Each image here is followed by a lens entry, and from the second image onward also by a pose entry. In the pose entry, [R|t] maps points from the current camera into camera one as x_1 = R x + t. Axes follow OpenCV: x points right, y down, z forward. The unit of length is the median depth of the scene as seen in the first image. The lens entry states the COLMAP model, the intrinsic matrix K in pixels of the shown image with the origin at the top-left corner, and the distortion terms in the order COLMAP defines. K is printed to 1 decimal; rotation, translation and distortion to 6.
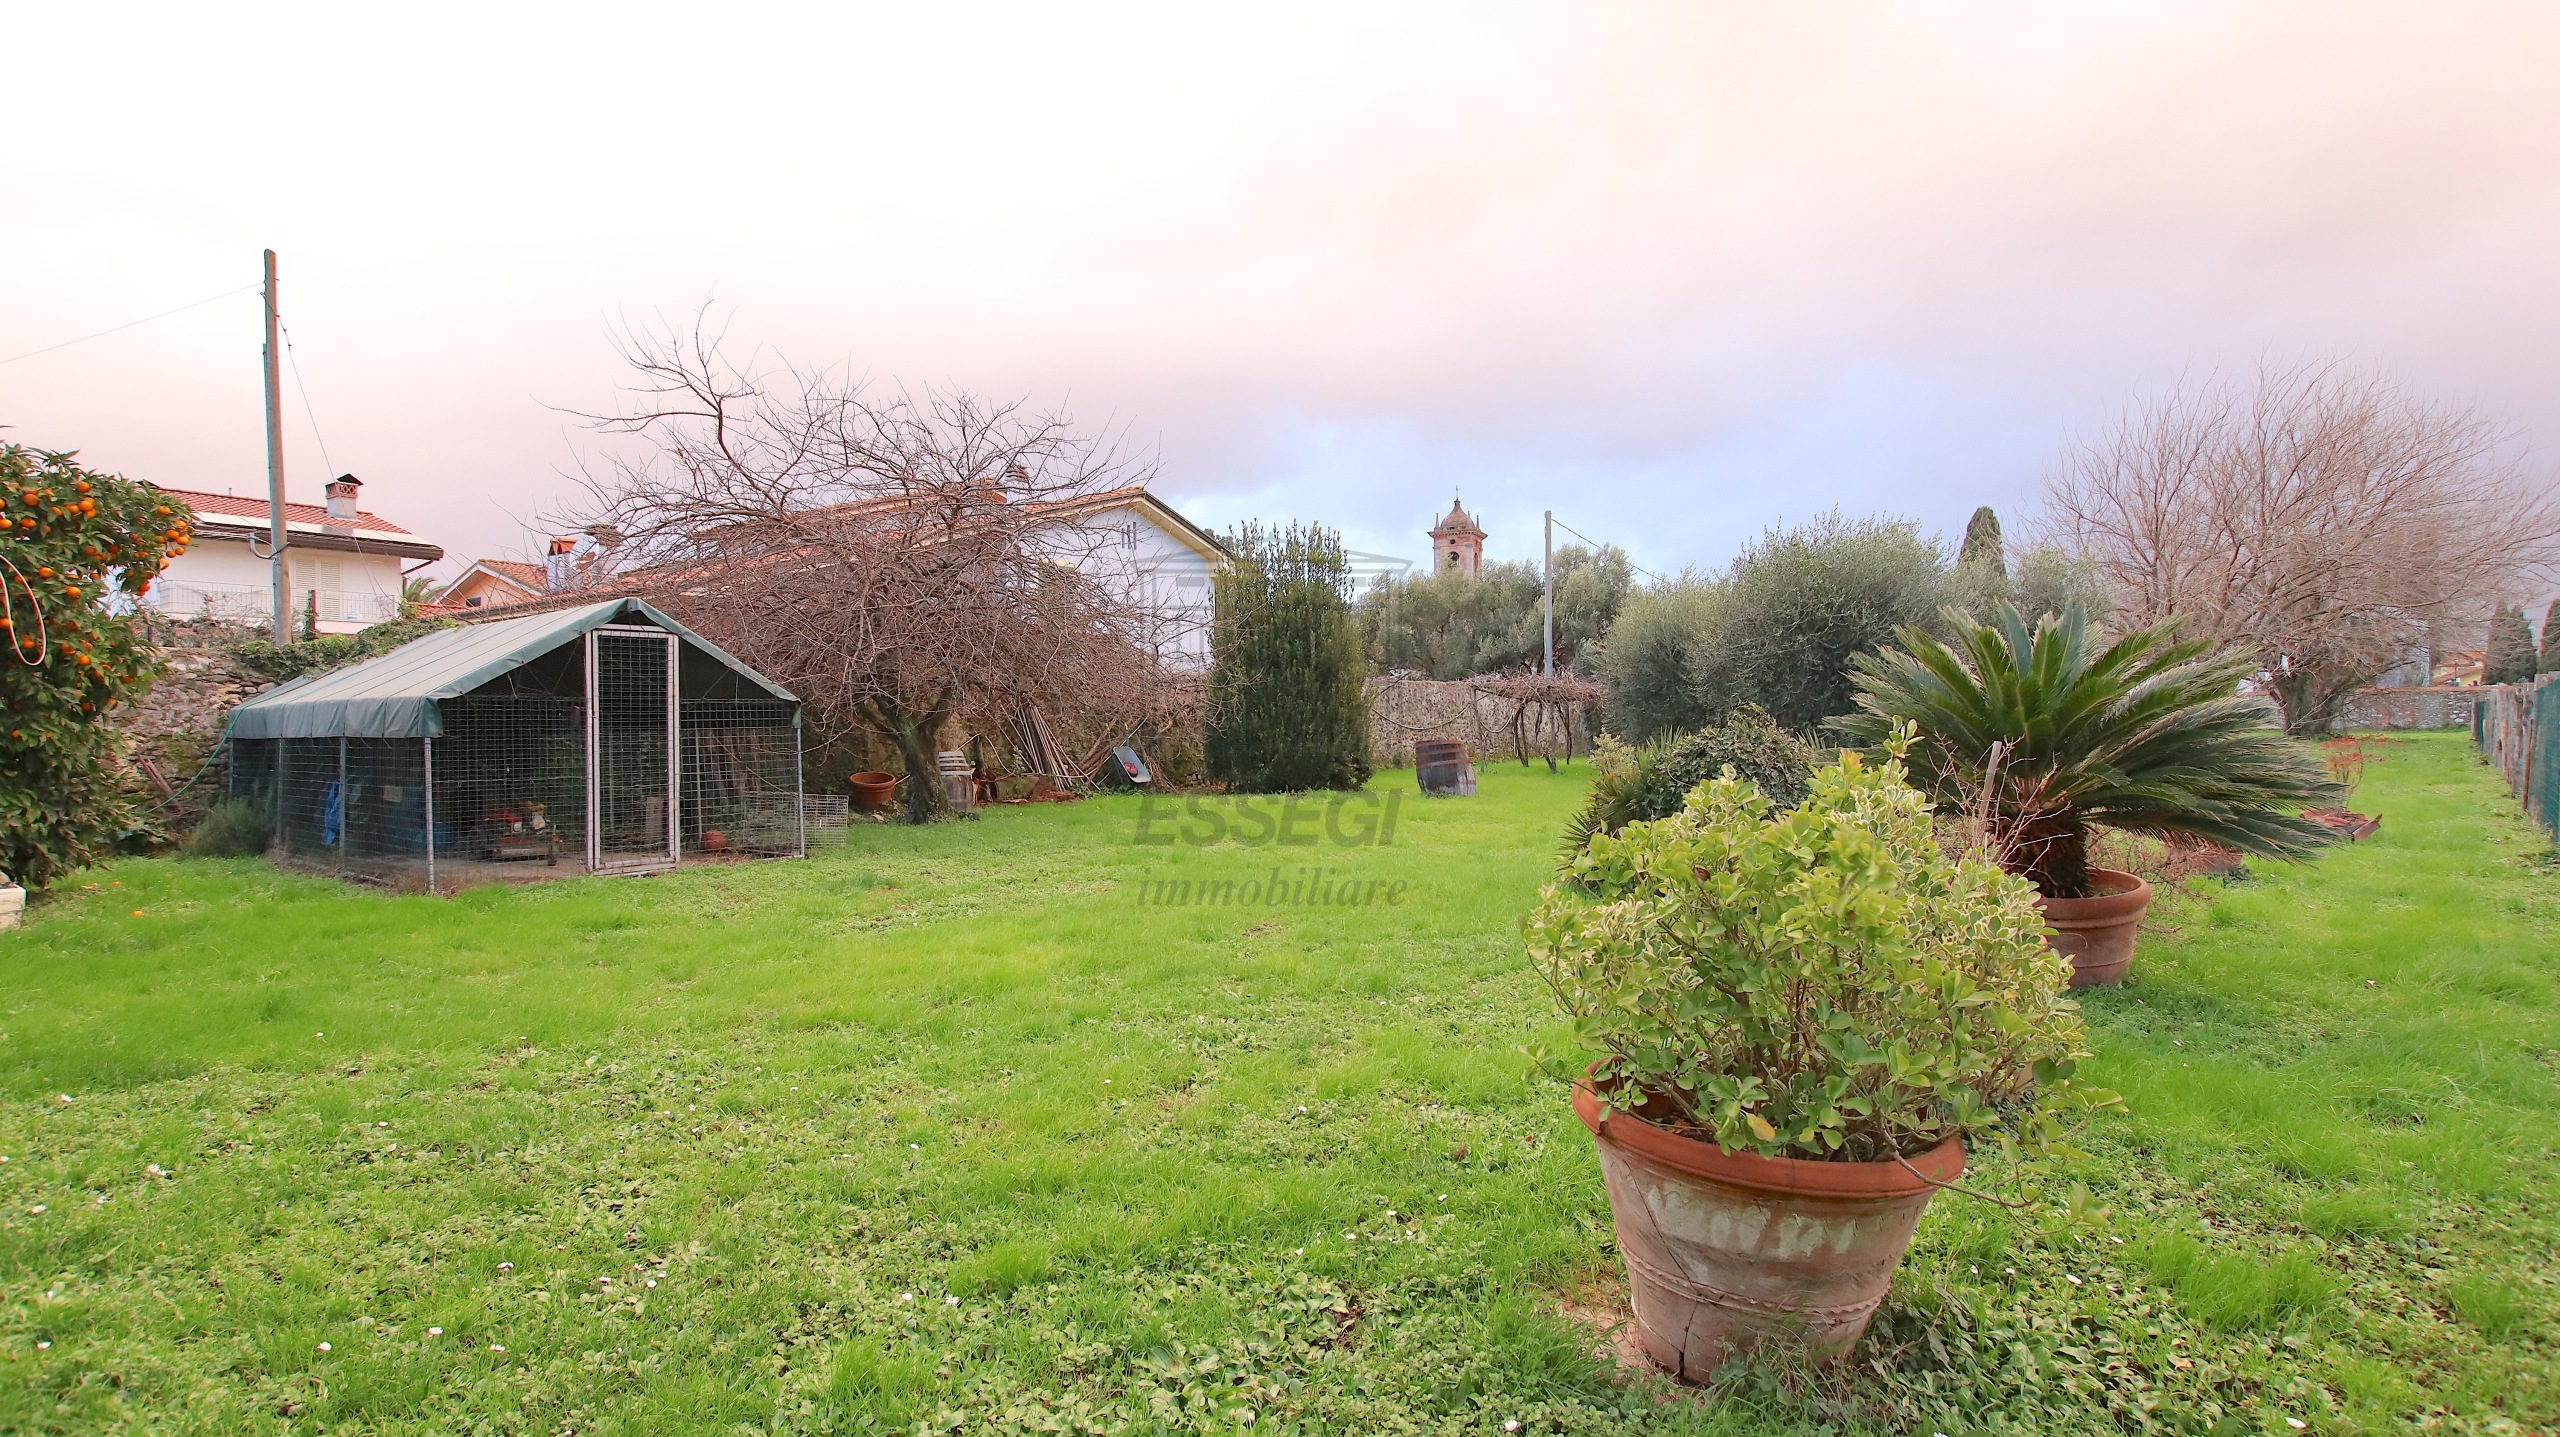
lens RADIAL K [[1258.1, 0, 1281.3], [0, 1258.1, 713.9], [0, 0, 1]] dist [0.000303, 0.000489]
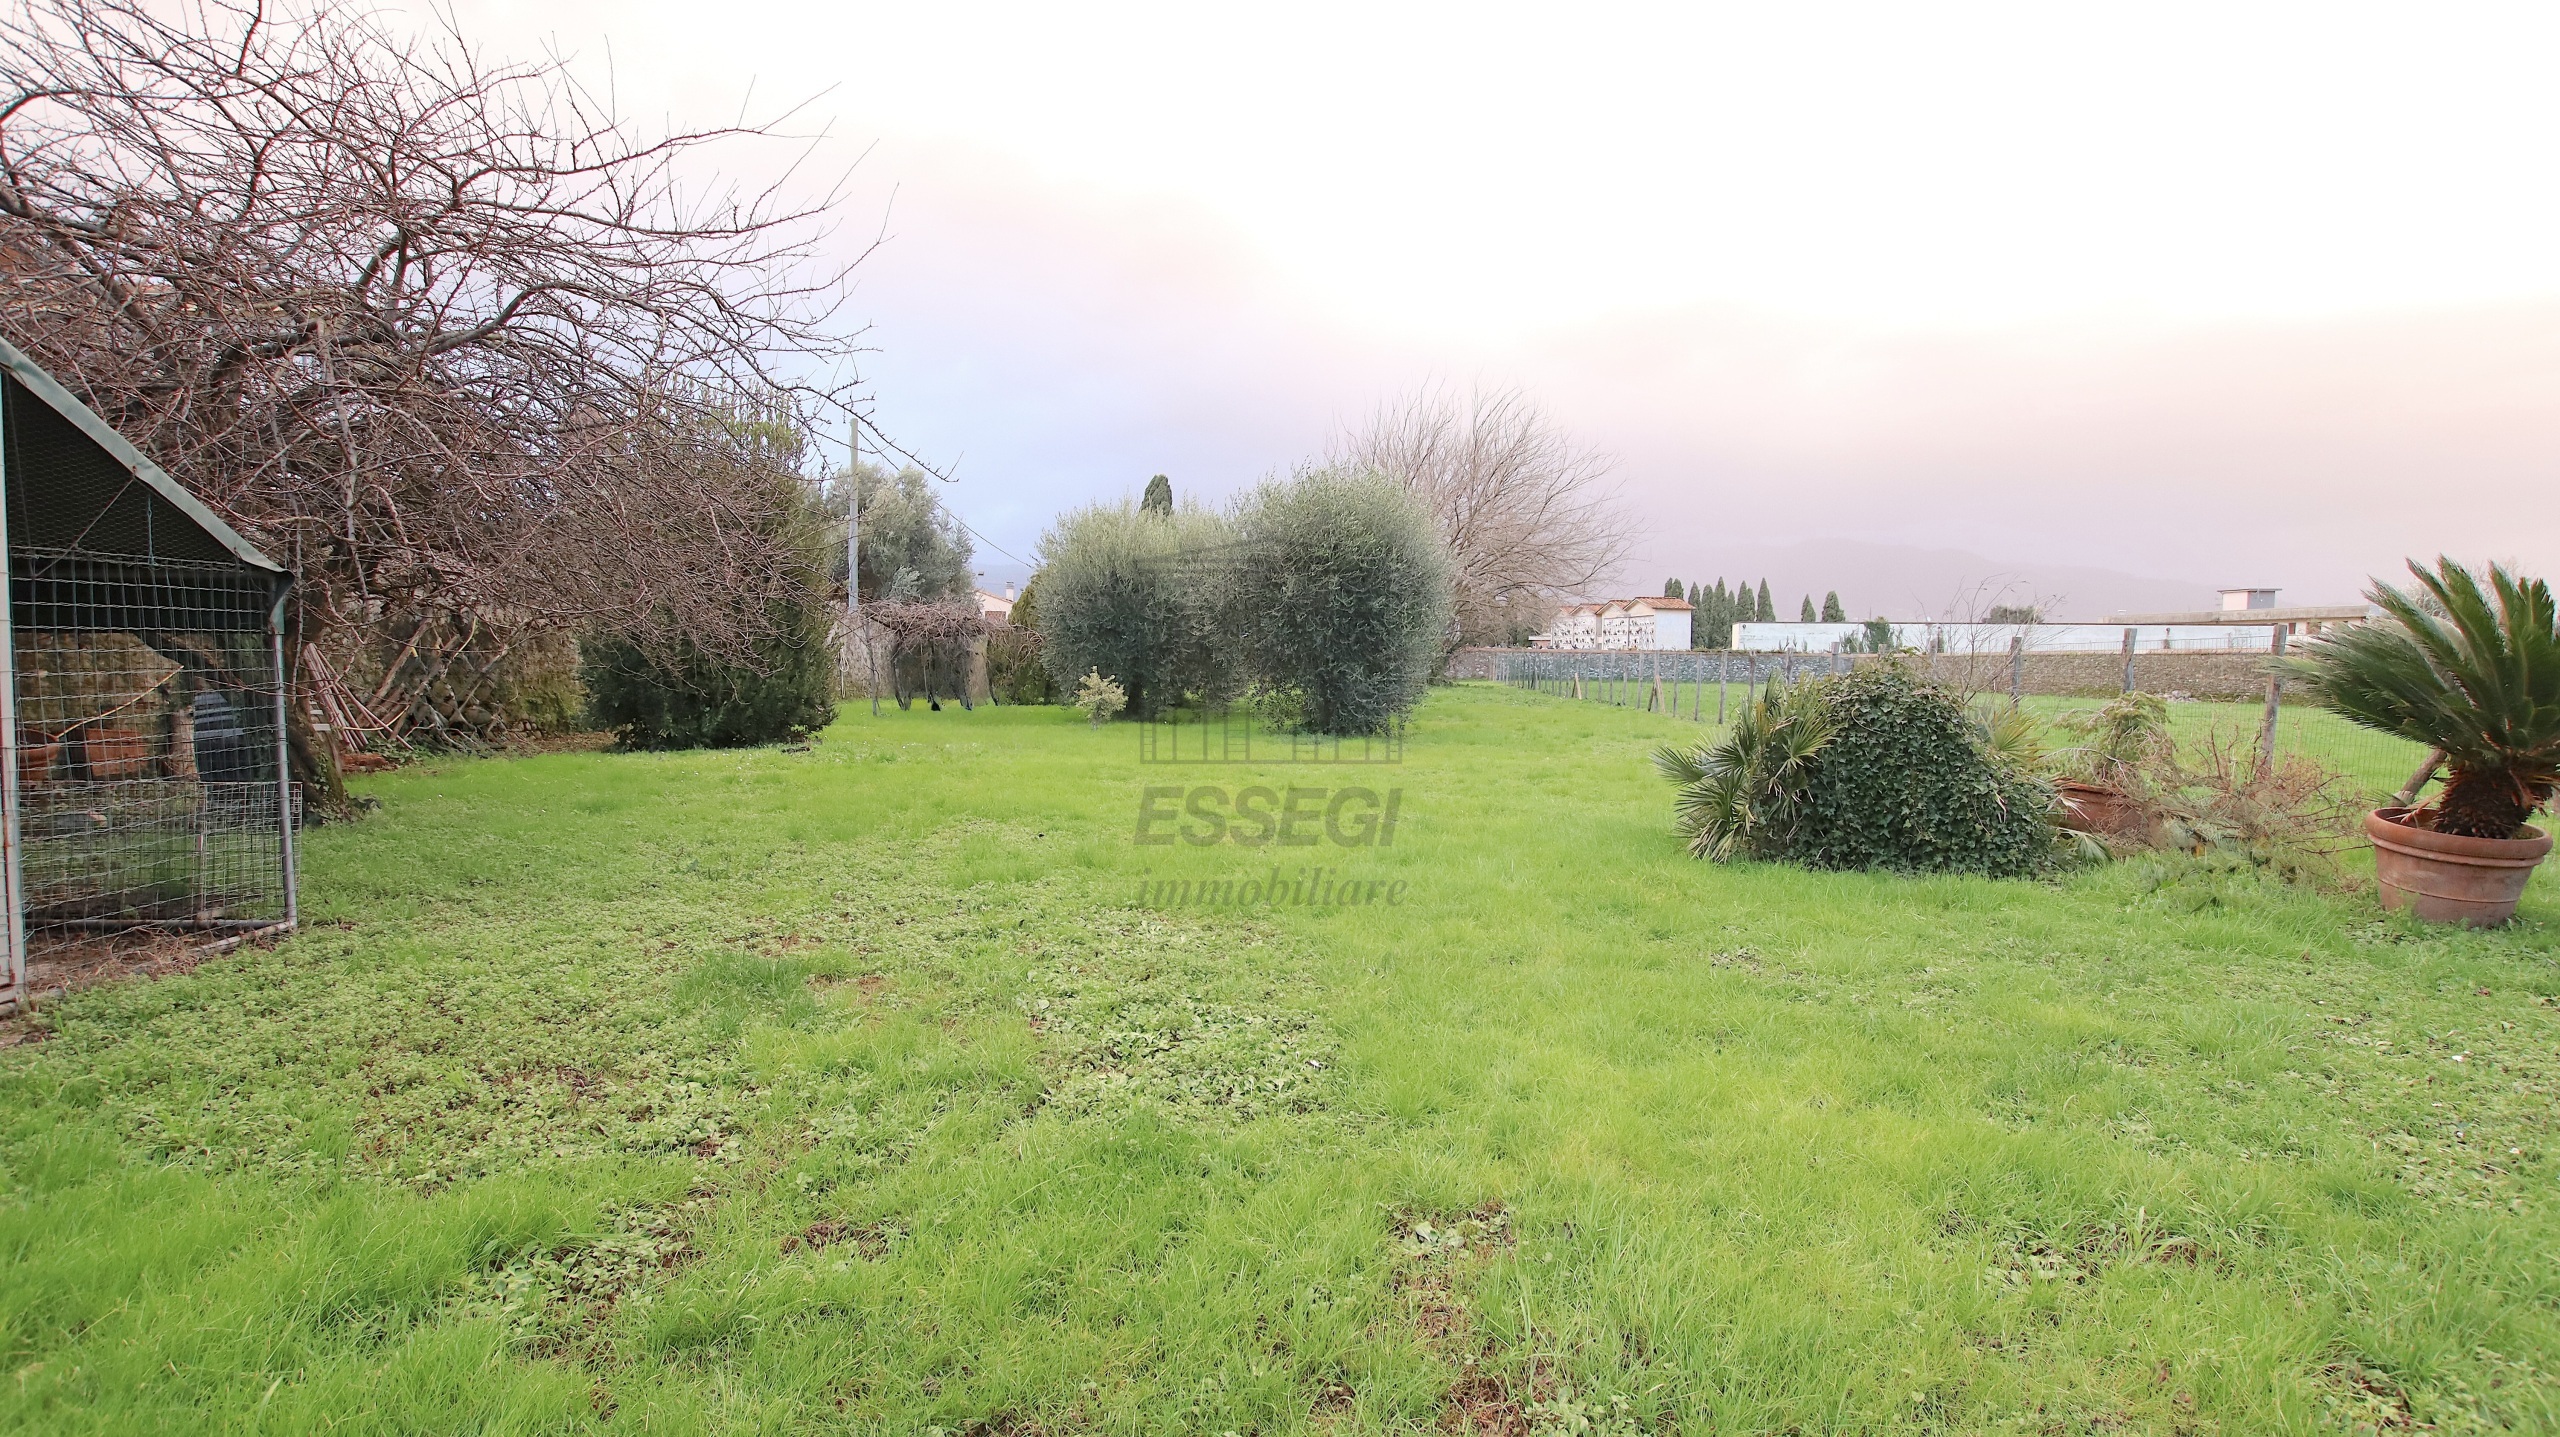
lens RADIAL K [[1258.1, 0, 1281.3], [0, 1258.1, 713.9], [0, 0, 1]] dist [0.000303, 0.000489]
pose [[0.795182, -0.003579, 0.606360, -0.179125], [-0.025452, 0.998904, 0.039274, 0.006184], [-0.605836, -0.046663, 0.794220, 0.210610]]
